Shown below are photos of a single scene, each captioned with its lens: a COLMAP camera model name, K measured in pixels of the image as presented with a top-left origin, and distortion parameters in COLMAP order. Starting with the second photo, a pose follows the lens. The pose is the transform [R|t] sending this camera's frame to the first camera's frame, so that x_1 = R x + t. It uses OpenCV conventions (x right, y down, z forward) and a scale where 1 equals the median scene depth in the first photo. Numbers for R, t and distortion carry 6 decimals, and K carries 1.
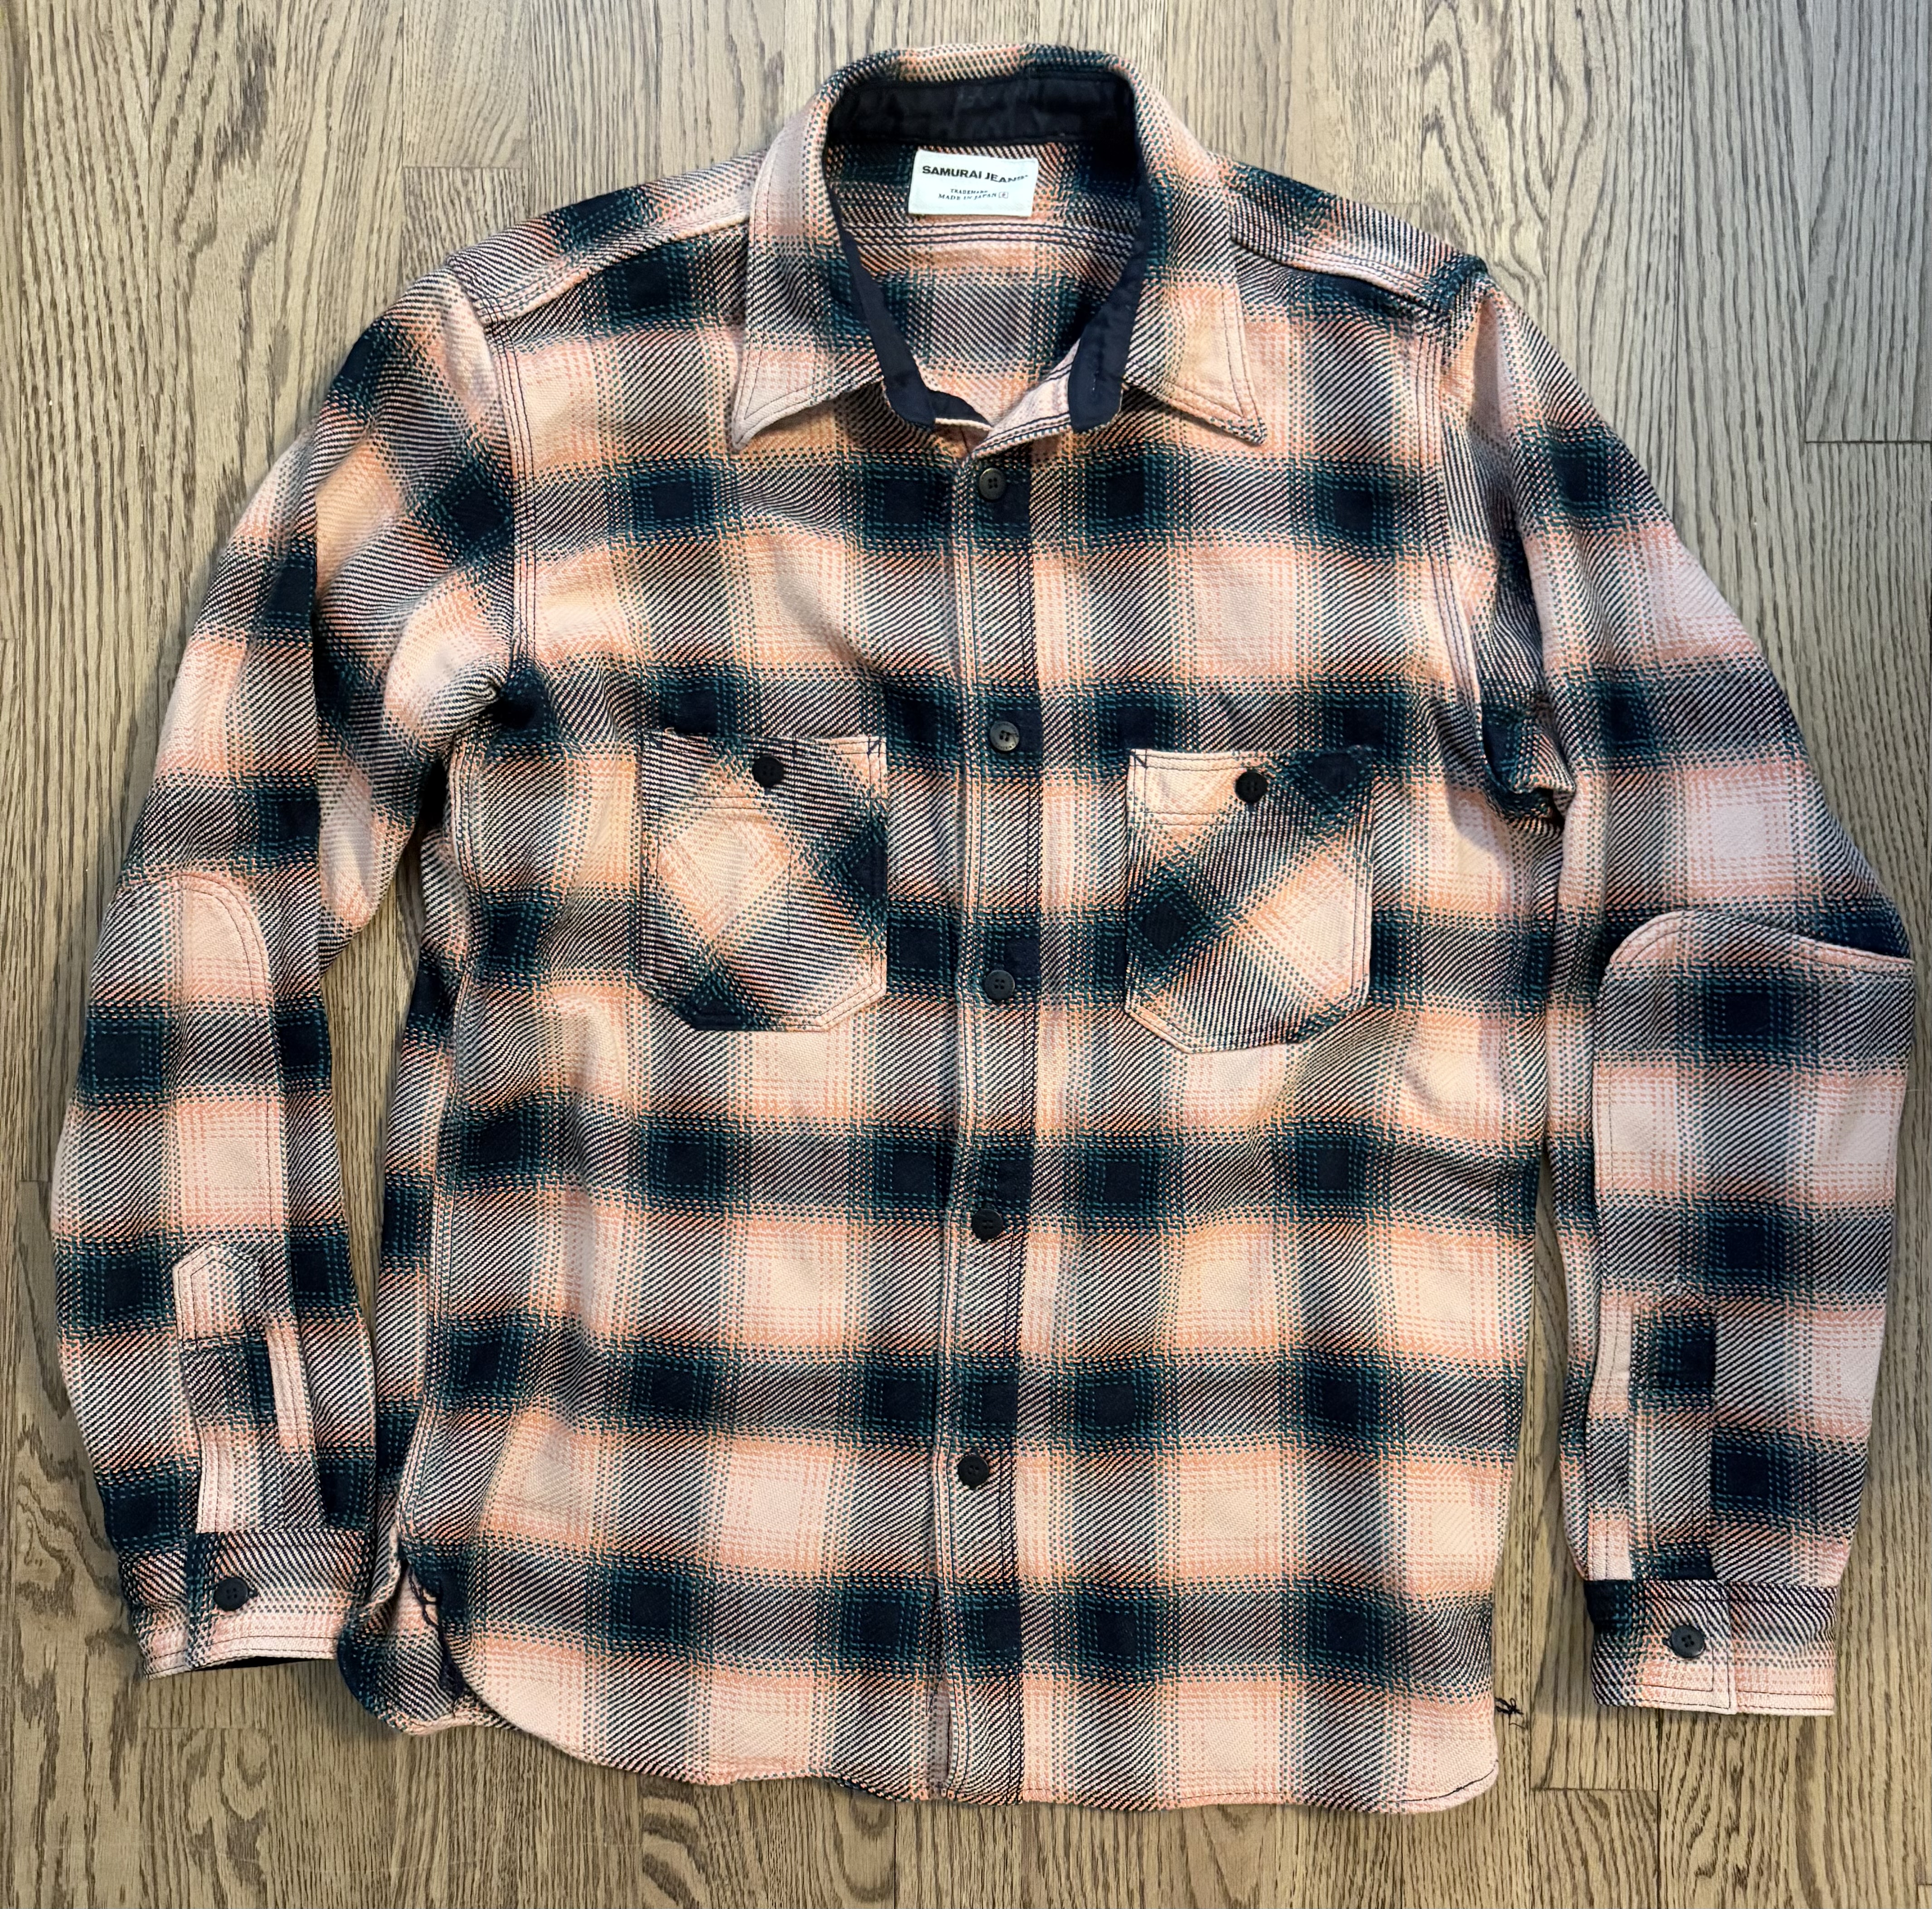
lens RADIAL K [[1728.0, 0, 966.0], [0, 1728.0, 954.5], [0, 0, 1]] dist [-0.001647, 0.006733]
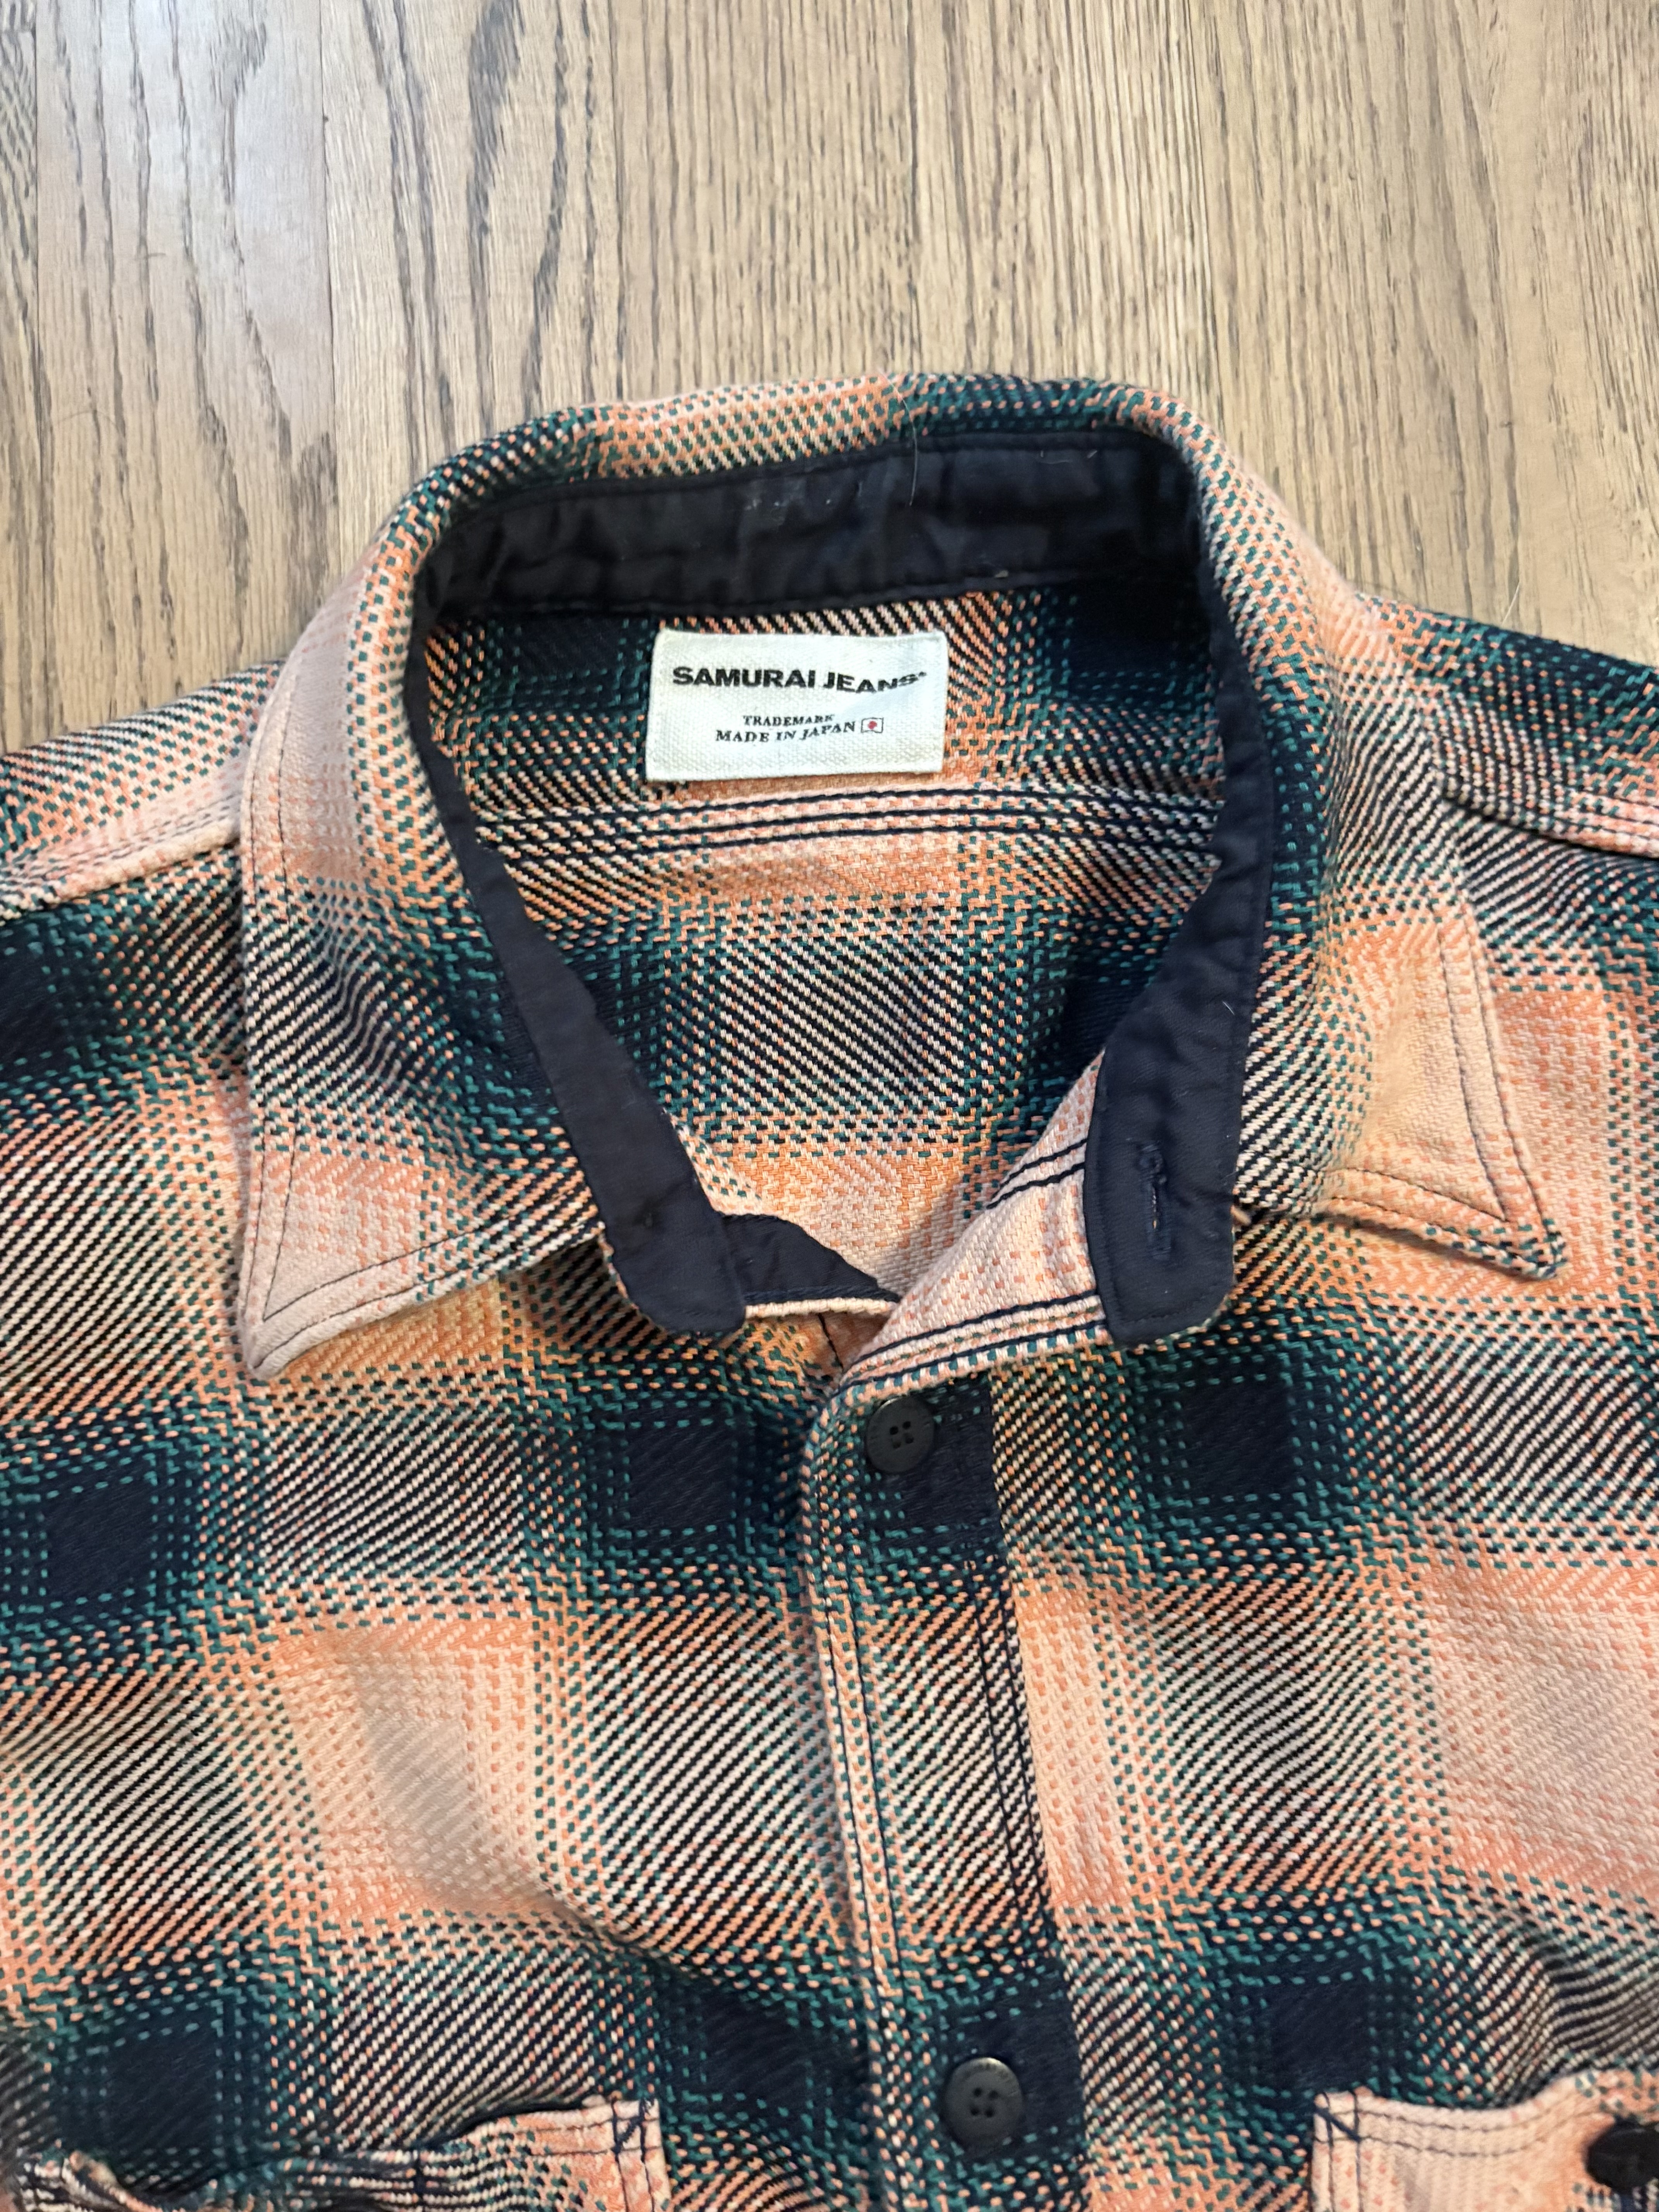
lens RADIAL K [[1649.7, 0, 829.5], [0, 1649.7, 1106.0], [0, 0, 1]] dist [0.014665, -0.043203]
pose [[0.997239, -0.072907, 0.014082, -0.000513], [0.073965, 0.992049, -0.101821, -0.311323], [-0.006546, 0.102581, 0.994703, 0.619071]]
